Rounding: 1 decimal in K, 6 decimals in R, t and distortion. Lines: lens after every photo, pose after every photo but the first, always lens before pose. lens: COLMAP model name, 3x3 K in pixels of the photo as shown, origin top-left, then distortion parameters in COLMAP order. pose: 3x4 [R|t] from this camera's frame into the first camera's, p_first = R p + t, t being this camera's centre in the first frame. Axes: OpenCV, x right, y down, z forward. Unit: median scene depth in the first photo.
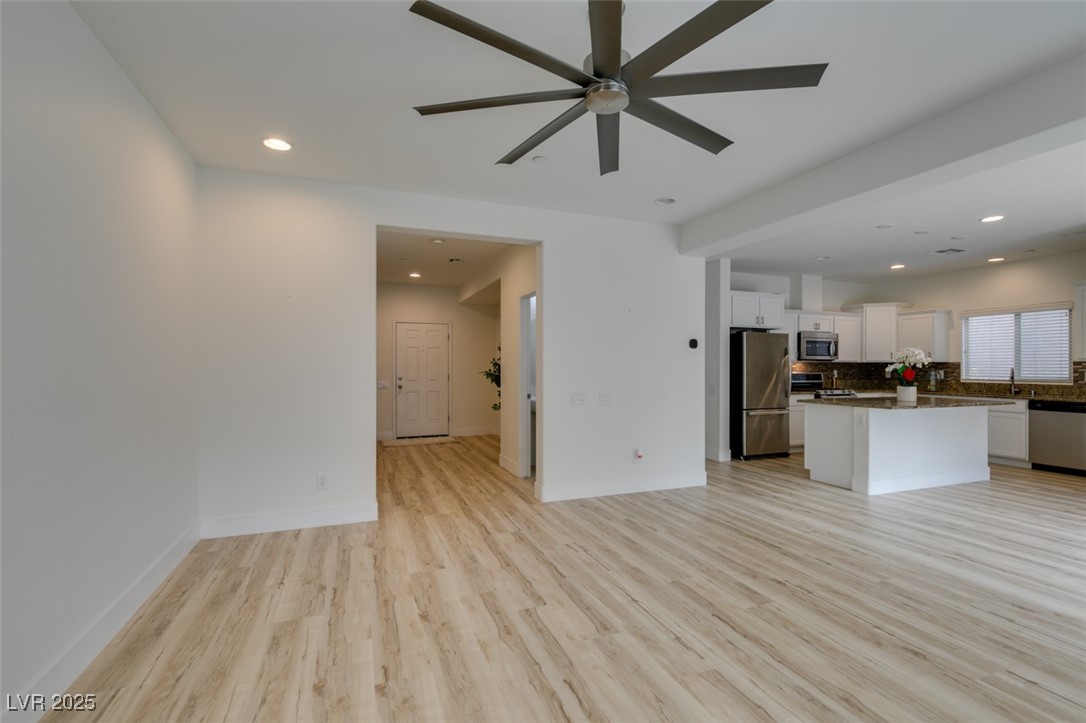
lens RADIAL K [[493.2, 0, 539.6], [0, 493.2, 366.1], [0, 0, 1]] dist [0.001123, 0.000410]
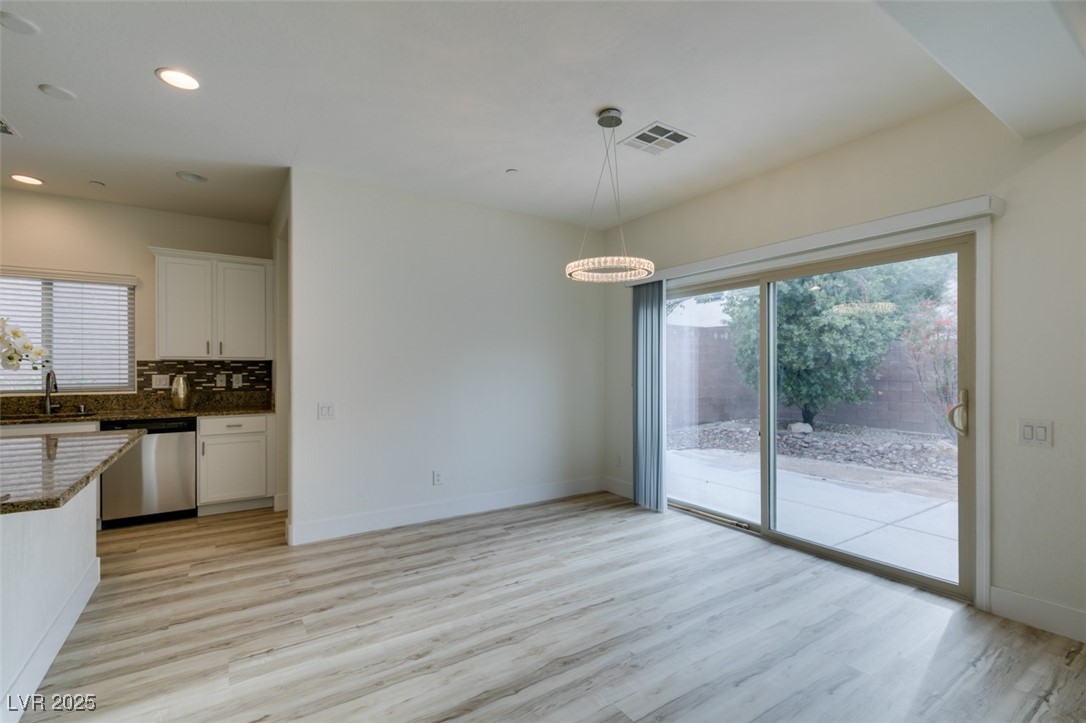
lens RADIAL K [[493.2, 0, 539.6], [0, 493.2, 366.1], [0, 0, 1]] dist [0.001123, 0.000410]
pose [[-0.210421, 0.001034, 0.977610, 0.299919], [0.000279, 0.999999, -0.000998, -0.000573], [-0.977611, 0.000063, -0.210421, 0.666839]]
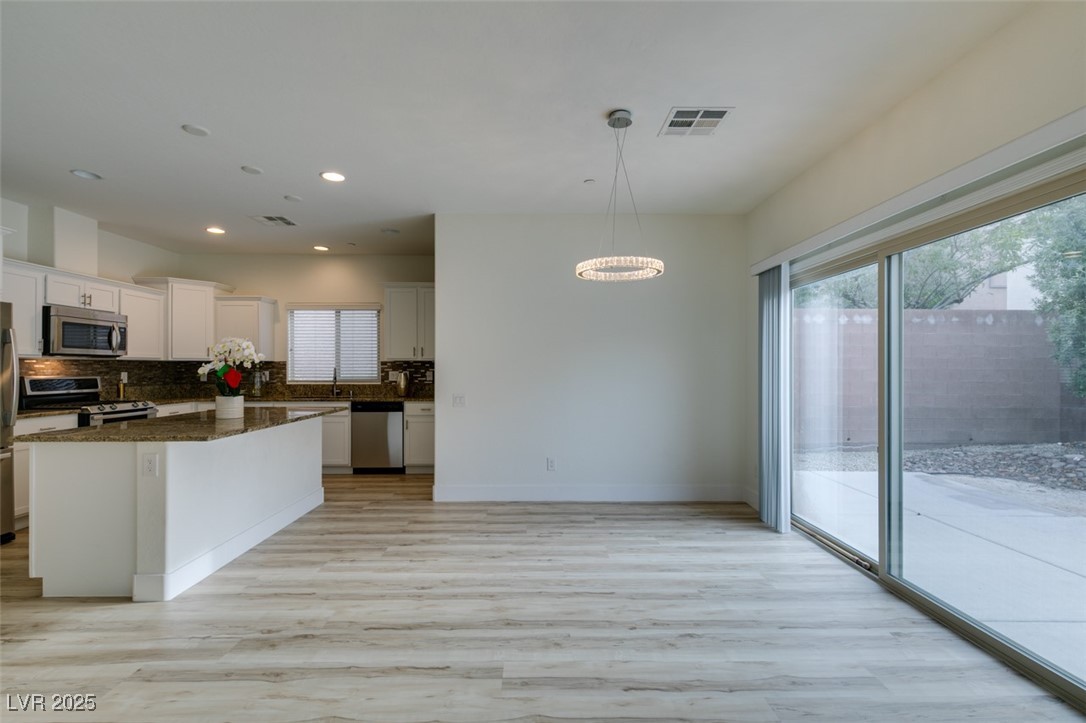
lens RADIAL K [[493.2, 0, 539.6], [0, 493.2, 366.1], [0, 0, 1]] dist [0.001123, 0.000410]
pose [[0.353229, 0.000114, 0.935537, 0.270157], [0.000416, 1.000000, -0.000279, 0.001191], [-0.935537, 0.000488, 0.353228, 0.375883]]
